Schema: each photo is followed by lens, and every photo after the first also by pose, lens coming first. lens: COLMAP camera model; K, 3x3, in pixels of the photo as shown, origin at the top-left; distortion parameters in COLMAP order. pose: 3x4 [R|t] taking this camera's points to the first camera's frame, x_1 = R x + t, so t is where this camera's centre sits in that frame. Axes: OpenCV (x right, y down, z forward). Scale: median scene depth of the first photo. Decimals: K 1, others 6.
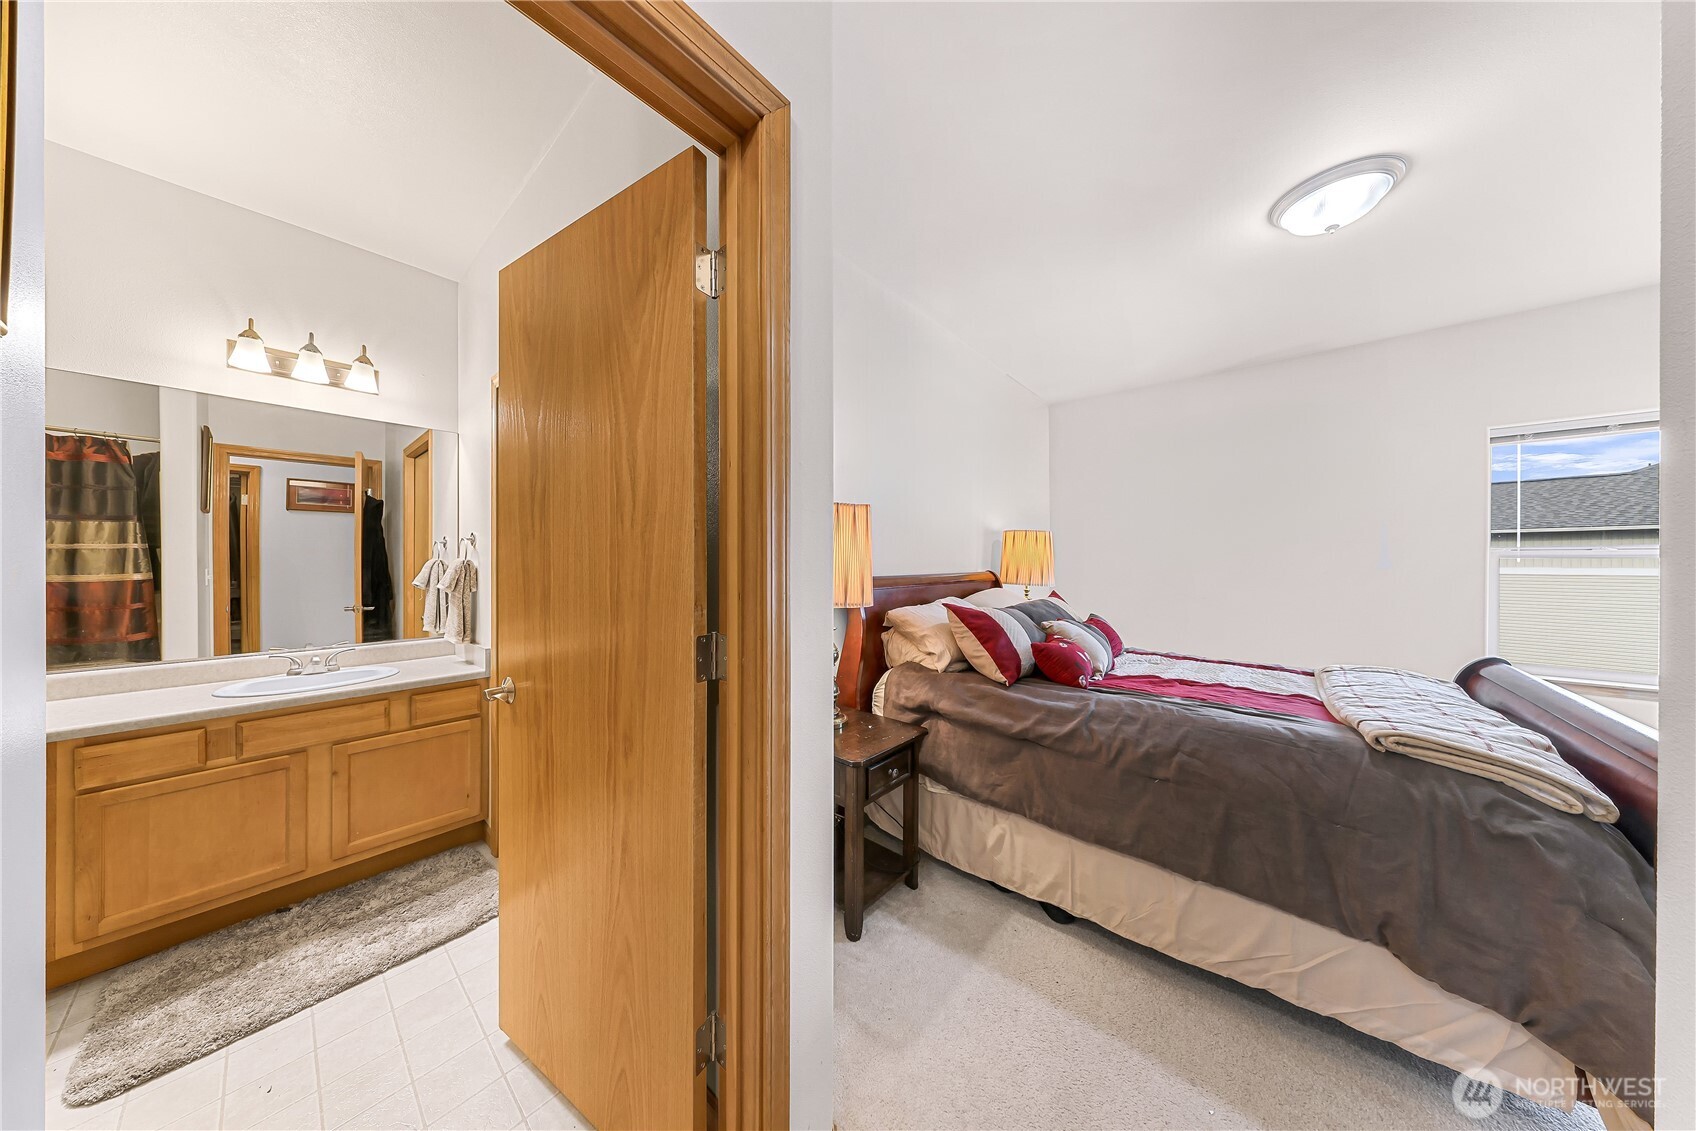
lens RADIAL K [[495.1, 0, 849.8], [0, 495.1, 562.8], [0, 0, 1]] dist [-0.000080, -0.000113]
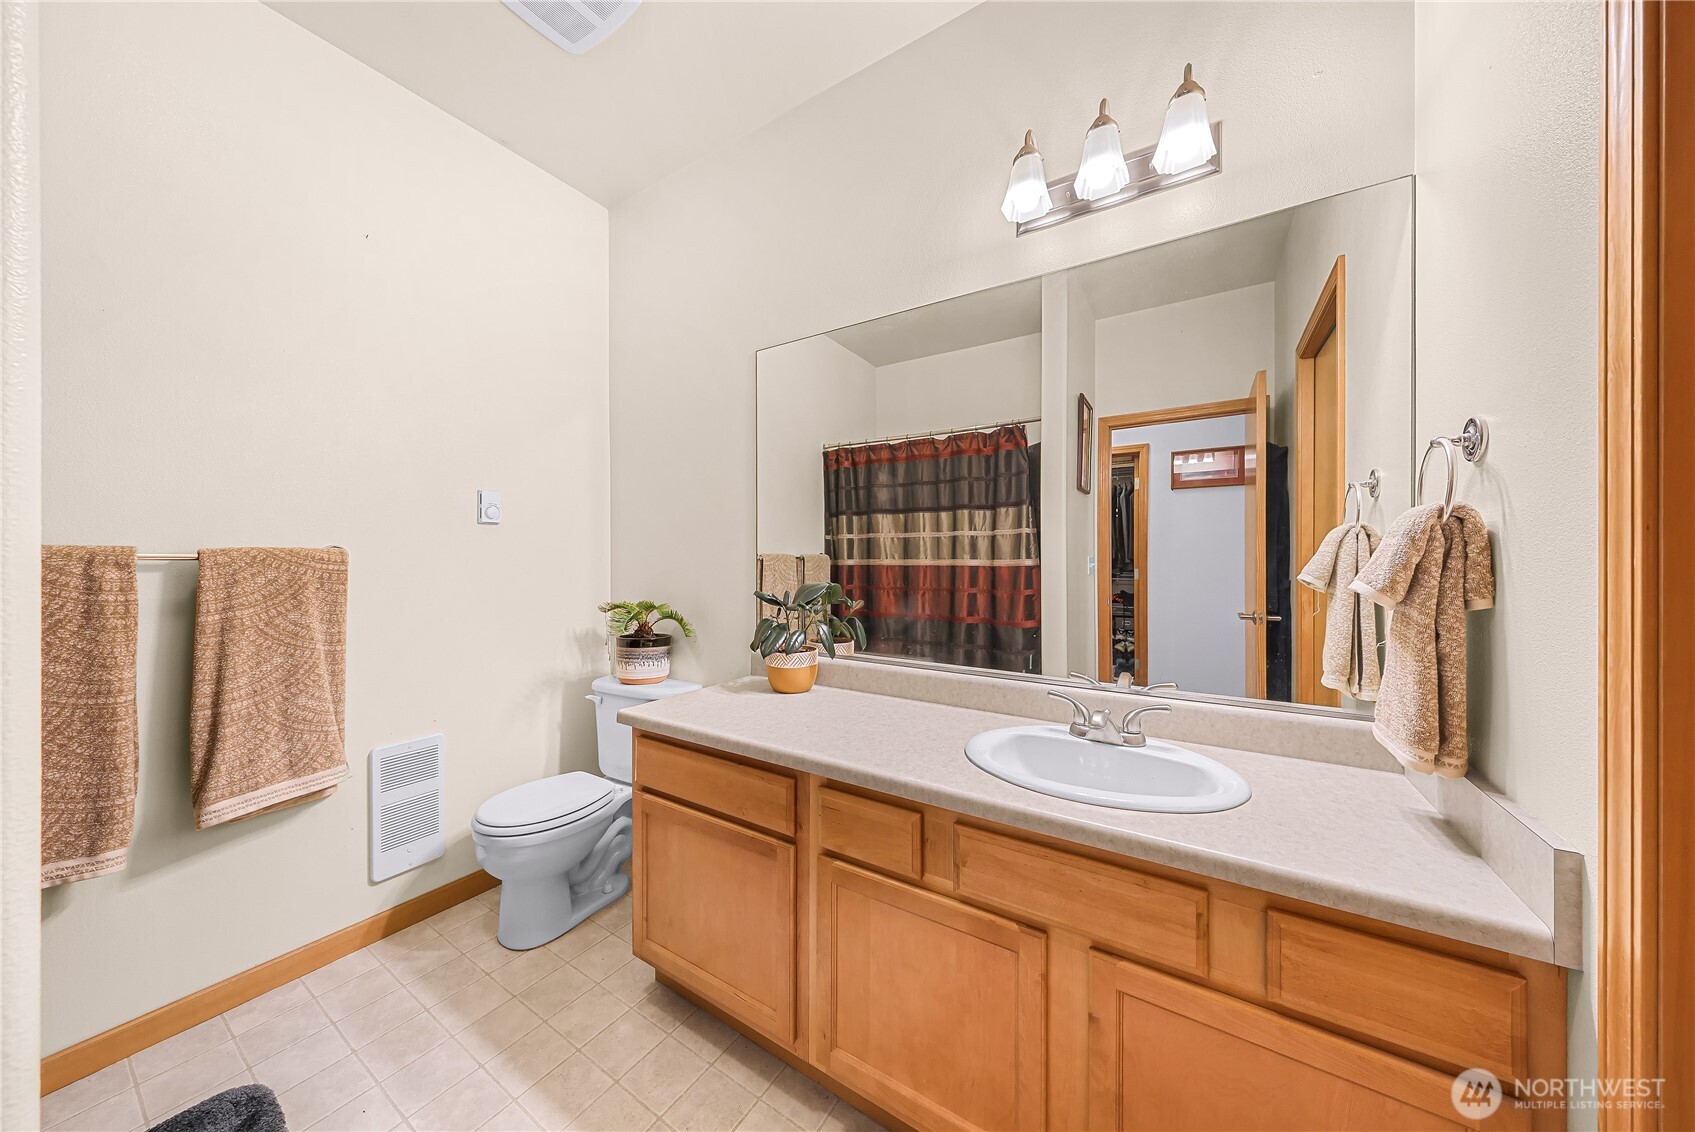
lens RADIAL K [[537.5, 0, 852.0], [0, 537.5, 560.4], [0, 0, 1]] dist [0.005110, -0.000401]
pose [[0.117912, -0.001749, -0.993023, -0.475353], [-0.002451, 0.999995, -0.002052, 0.029734], [0.993021, 0.002676, 0.117907, 0.579275]]
